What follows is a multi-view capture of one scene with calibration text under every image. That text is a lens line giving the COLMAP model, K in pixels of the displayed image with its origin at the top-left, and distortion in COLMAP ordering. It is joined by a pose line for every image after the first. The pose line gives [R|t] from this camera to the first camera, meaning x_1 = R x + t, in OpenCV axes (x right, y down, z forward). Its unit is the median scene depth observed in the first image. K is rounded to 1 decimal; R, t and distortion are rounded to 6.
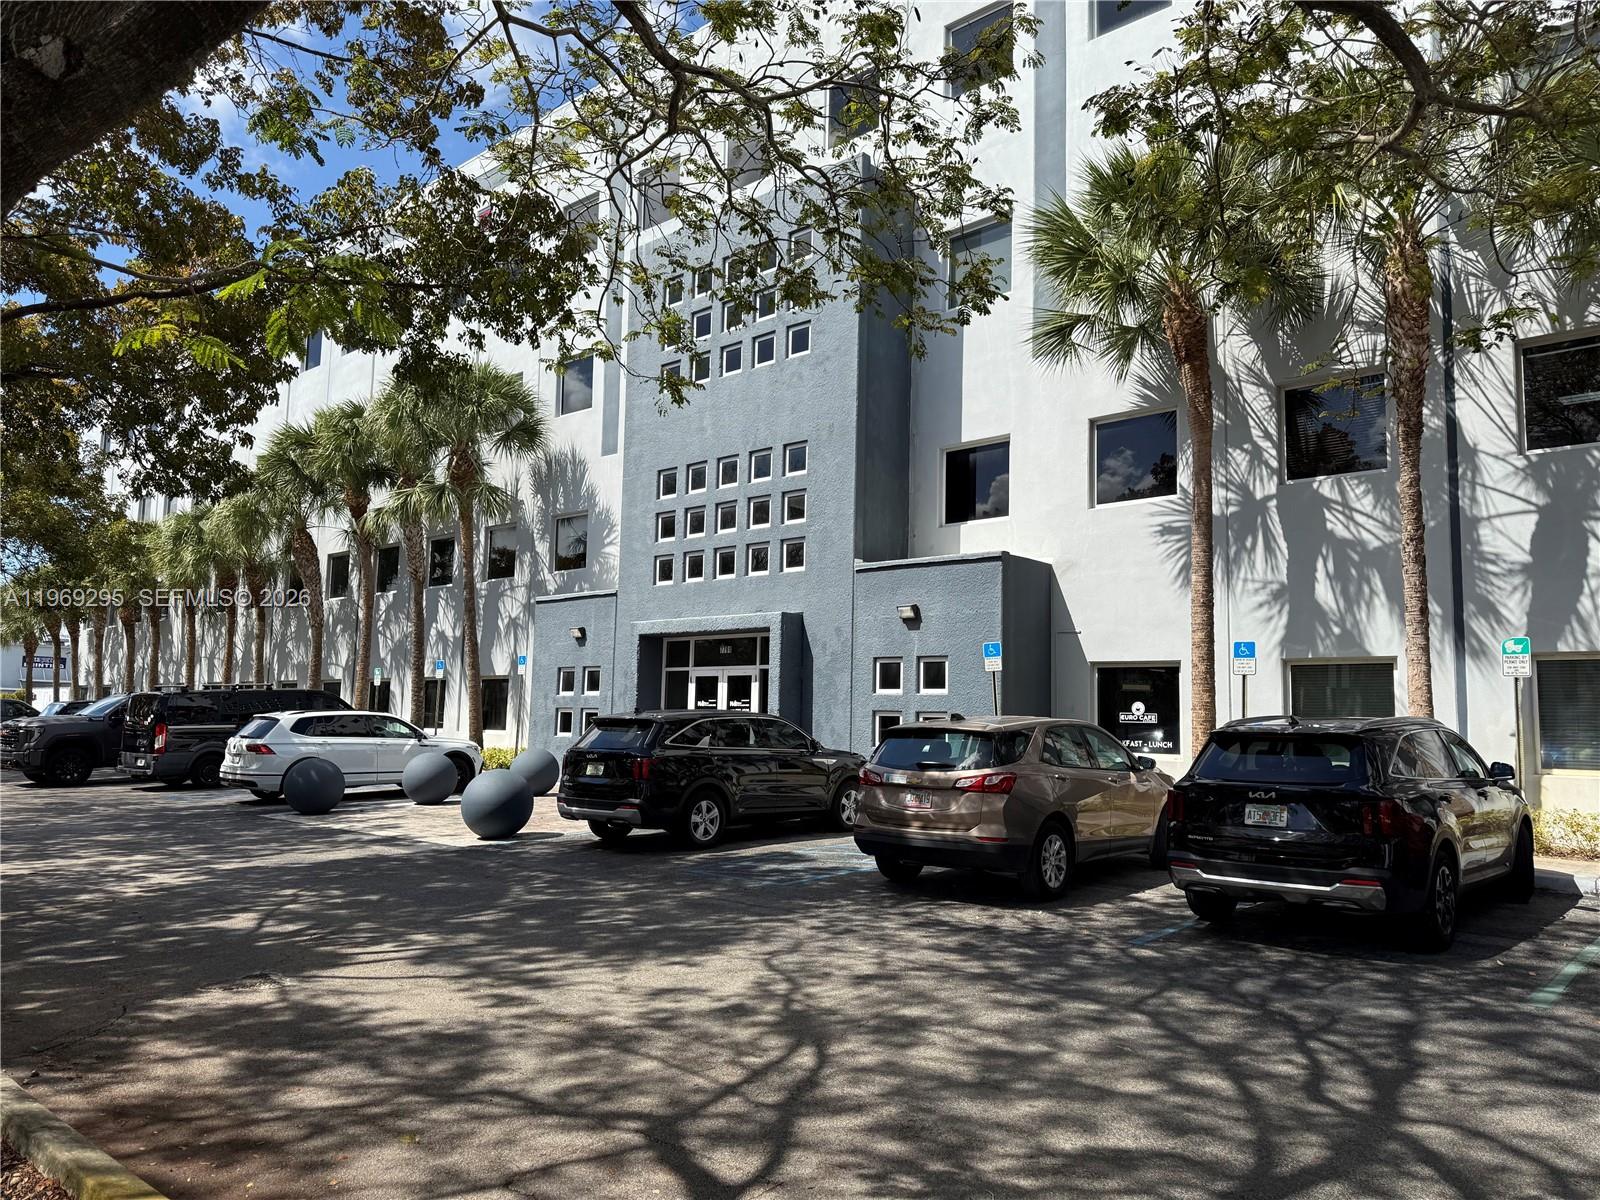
lens RADIAL K [[1136.6, 0, 800.0], [0, 1136.6, 600.0], [0, 0, 1]] dist [0.002015, -0.004712]
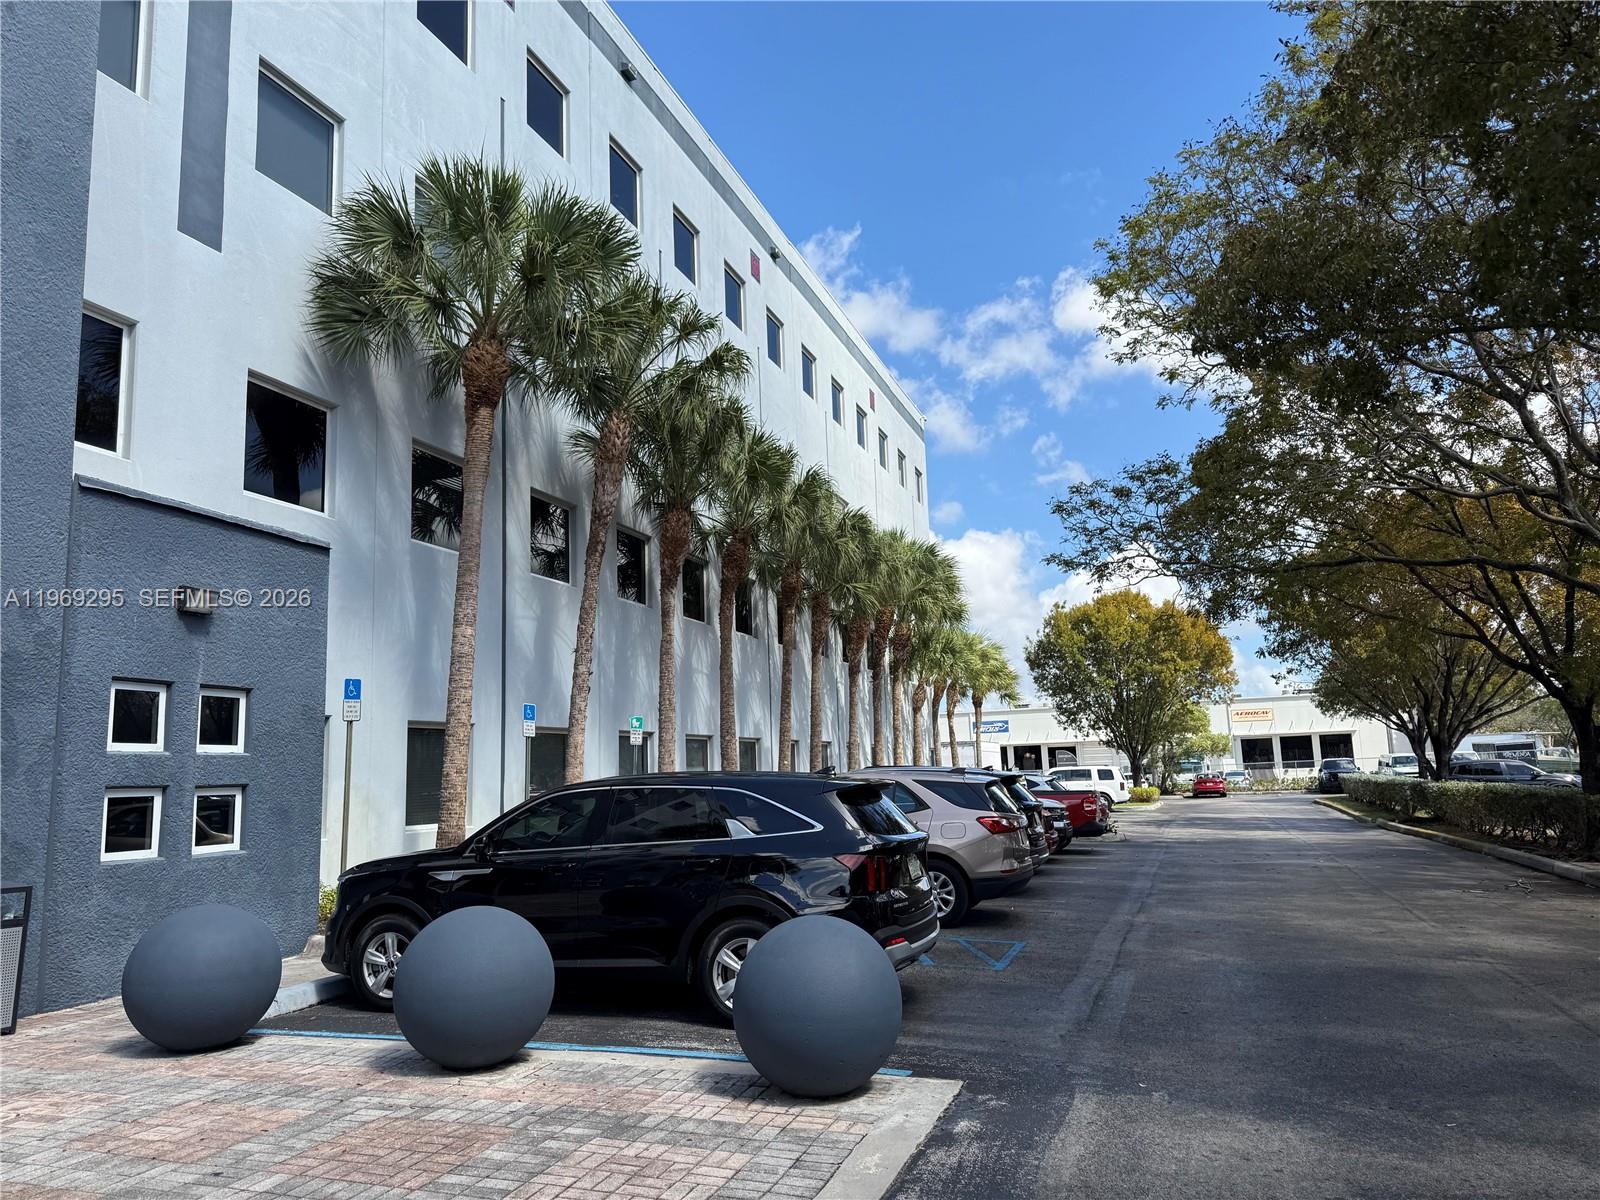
lens RADIAL K [[1136.6, 0, 800.0], [0, 1136.6, 600.0], [0, 0, 1]] dist [0.002015, -0.004712]
pose [[-0.405181, 0.134401, 0.904303, -0.431623], [-0.075454, 0.980845, -0.179584, 0.072088], [-0.911117, -0.140998, -0.387278, 0.794084]]
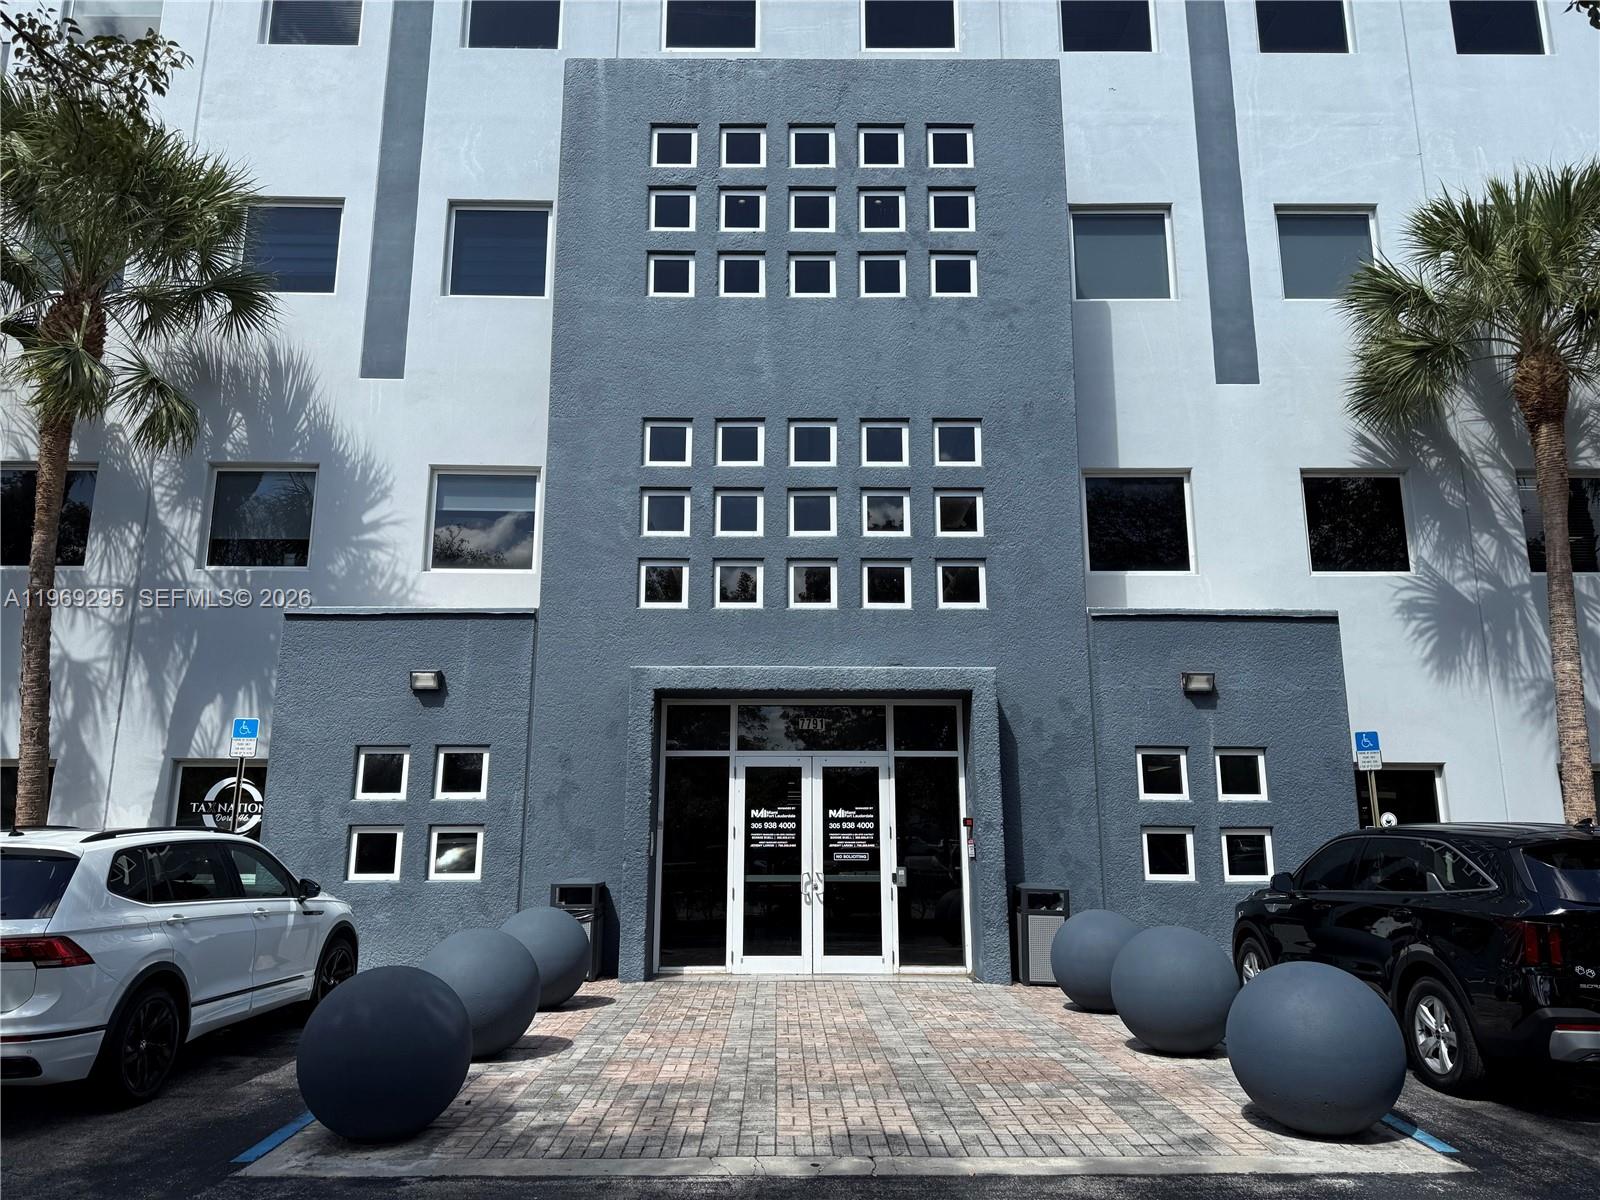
lens RADIAL K [[1136.6, 0, 800.0], [0, 1136.6, 600.0], [0, 0, 1]] dist [0.002015, -0.004712]
pose [[0.745620, 0.125925, 0.654365, -0.465443], [-0.063434, 0.990936, -0.118414, 0.048974], [-0.663345, 0.046783, 0.746850, 0.527868]]
